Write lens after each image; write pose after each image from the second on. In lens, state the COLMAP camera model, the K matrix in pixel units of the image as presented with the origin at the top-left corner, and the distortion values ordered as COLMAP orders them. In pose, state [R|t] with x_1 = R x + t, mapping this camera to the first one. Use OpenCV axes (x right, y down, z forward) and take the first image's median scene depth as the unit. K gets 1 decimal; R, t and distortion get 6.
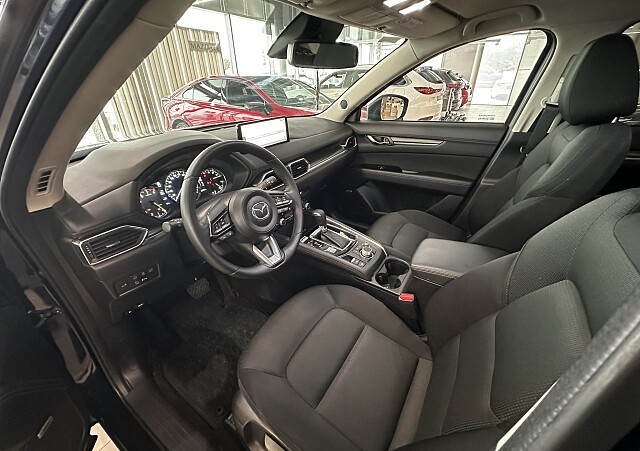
lens RADIAL K [[269.1, 0, 316.2], [0, 269.1, 225.7], [0, 0, 1]] dist [0.003557, 0.000118]
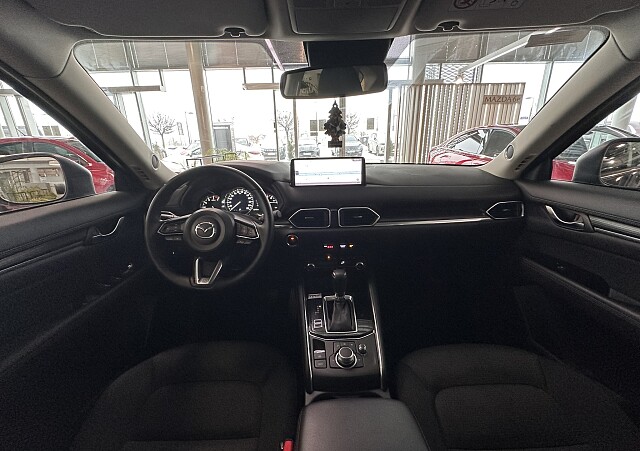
lens RADIAL K [[269.1, 0, 322.7], [0, 269.1, 227.2], [0, 0, 1]] dist [0.003557, 0.000118]
pose [[0.548475, 0.263869, -0.793441, 0.378044], [-0.391506, 0.919504, 0.035161, -0.121488], [0.738850, 0.291352, 0.607631, 0.303019]]
